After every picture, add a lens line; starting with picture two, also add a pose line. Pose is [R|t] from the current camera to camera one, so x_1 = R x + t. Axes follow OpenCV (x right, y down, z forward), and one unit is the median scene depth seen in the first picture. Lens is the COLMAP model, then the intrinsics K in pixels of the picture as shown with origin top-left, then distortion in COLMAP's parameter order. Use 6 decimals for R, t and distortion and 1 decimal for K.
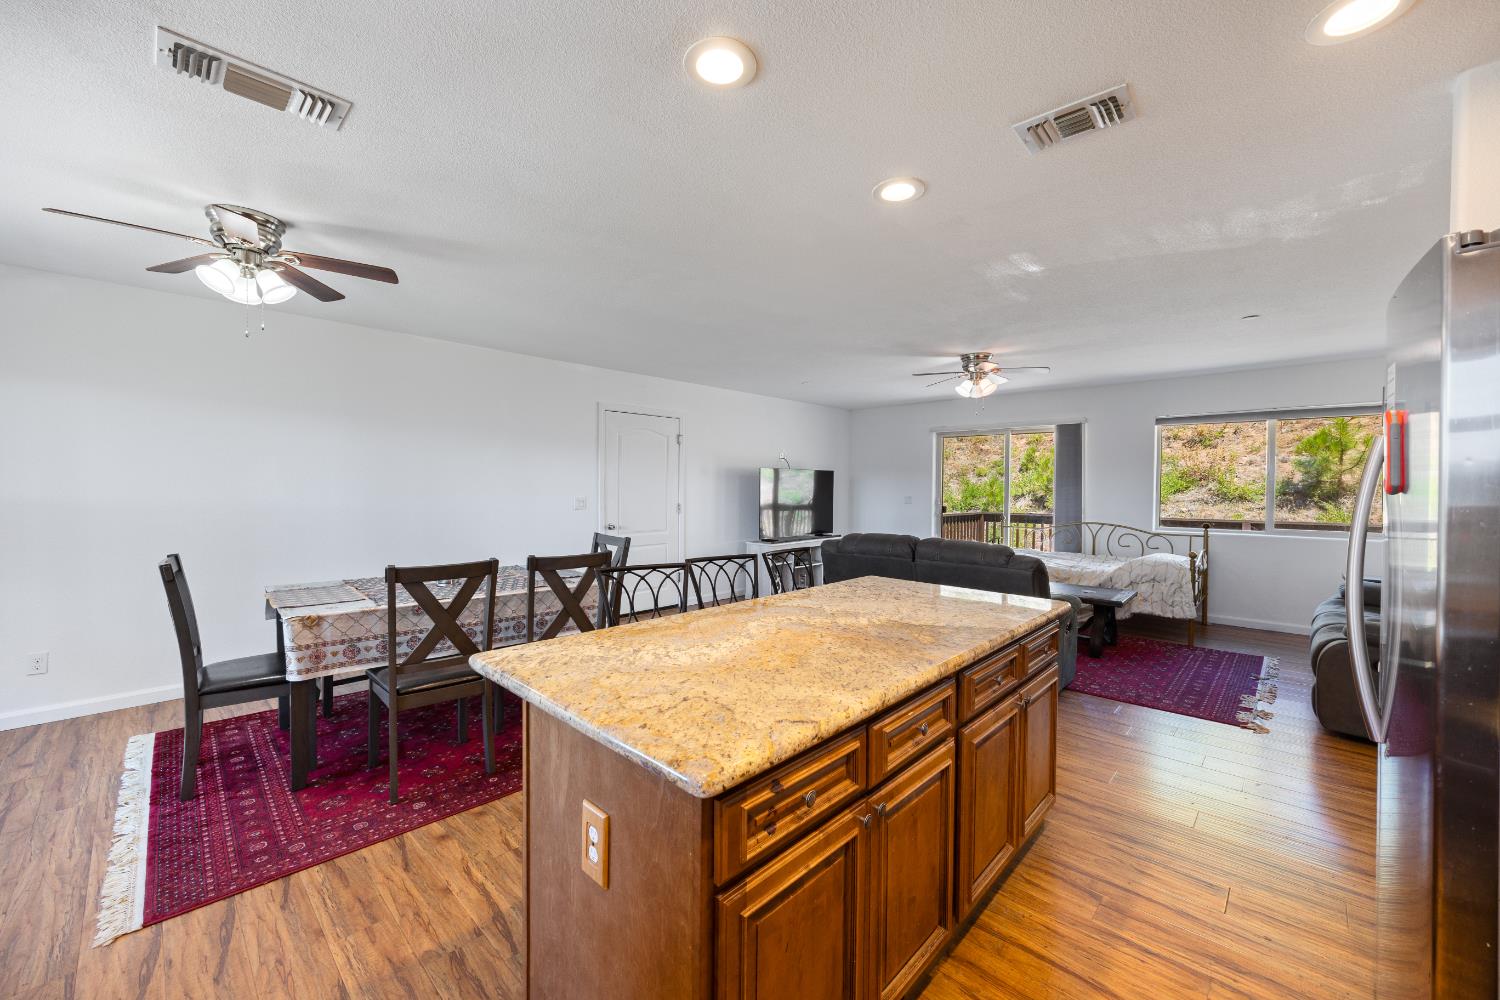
lens RADIAL K [[583.8, 0, 745.6], [0, 583.8, 497.2], [0, 0, 1]] dist [-0.008129, 0.000050]
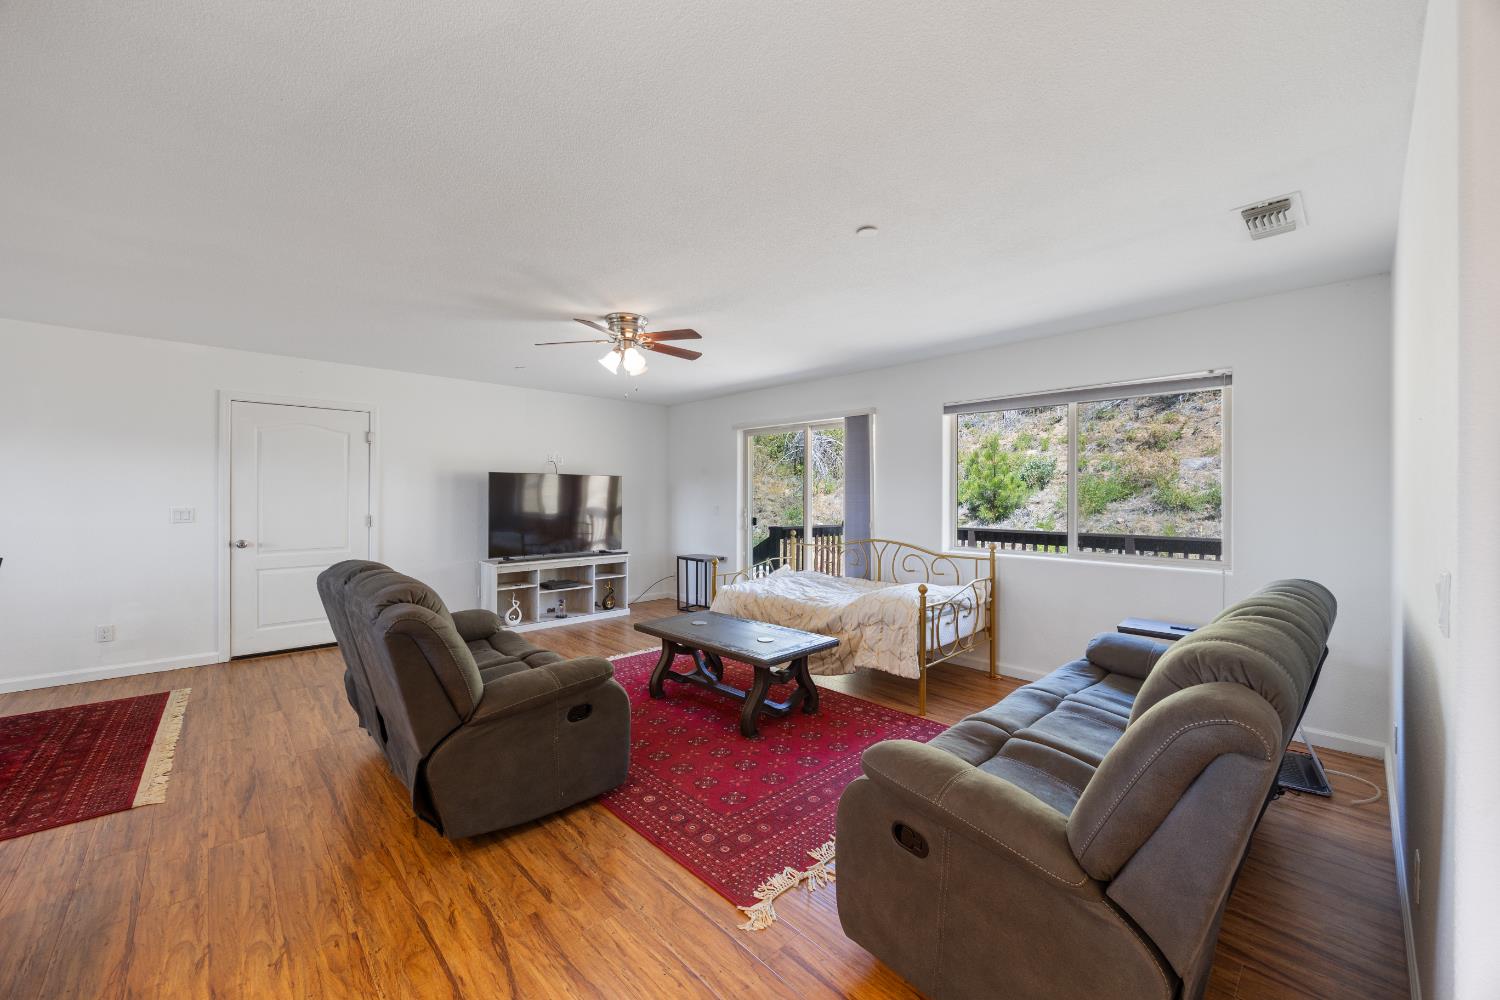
lens RADIAL K [[574.9, 0, 749.9], [0, 574.9, 496.3], [0, 0, 1]] dist [-0.000881, 0.000166]
pose [[0.999159, -0.002562, -0.040914, 0.448481], [0.001876, 0.999857, -0.016792, -0.002233], [0.040951, 0.016701, 0.999022, 0.213708]]
